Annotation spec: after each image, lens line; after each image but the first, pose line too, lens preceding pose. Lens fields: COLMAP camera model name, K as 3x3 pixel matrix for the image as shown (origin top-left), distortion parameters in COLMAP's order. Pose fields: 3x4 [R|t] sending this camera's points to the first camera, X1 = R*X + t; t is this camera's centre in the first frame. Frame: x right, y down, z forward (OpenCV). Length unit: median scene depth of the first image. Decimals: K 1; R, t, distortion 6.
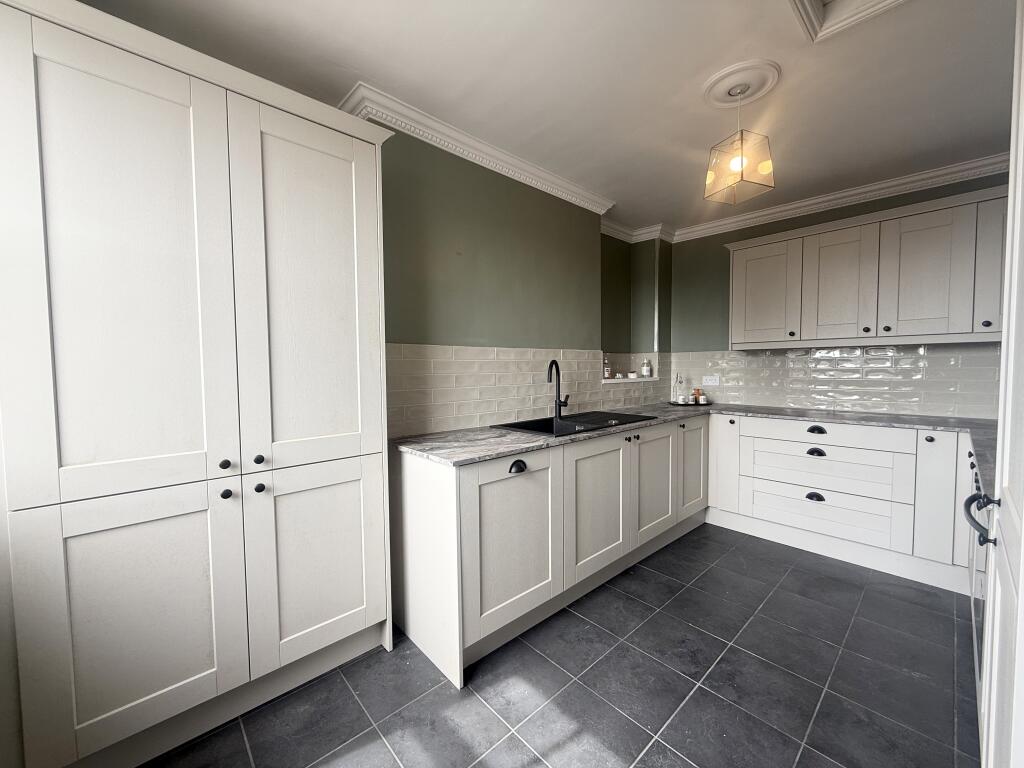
lens RADIAL K [[404.8, 0, 510.5], [0, 404.8, 383.7], [0, 0, 1]] dist [0.000064, -0.000055]
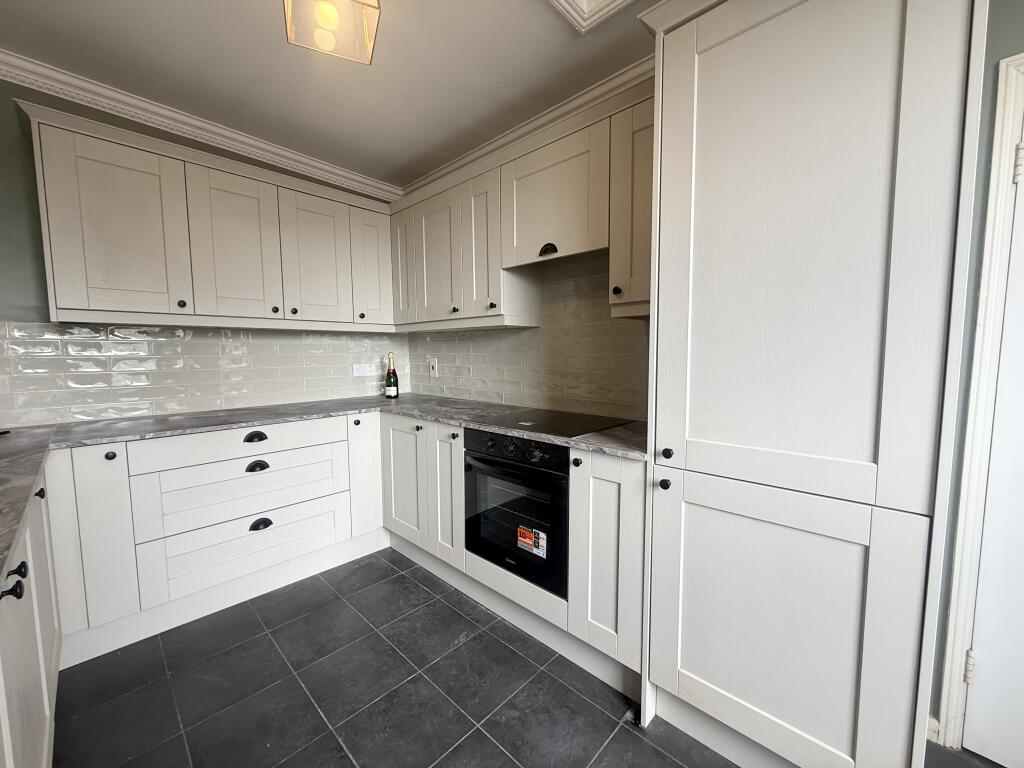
lens RADIAL K [[404.8, 0, 510.5], [0, 404.8, 384.1], [0, 0, 1]] dist [0.000064, -0.000055]
pose [[-0.068699, -0.072008, 0.995035, -0.018104], [0.047777, 0.996010, 0.075377, -0.018391], [-0.996493, 0.052718, -0.064985, 0.592650]]
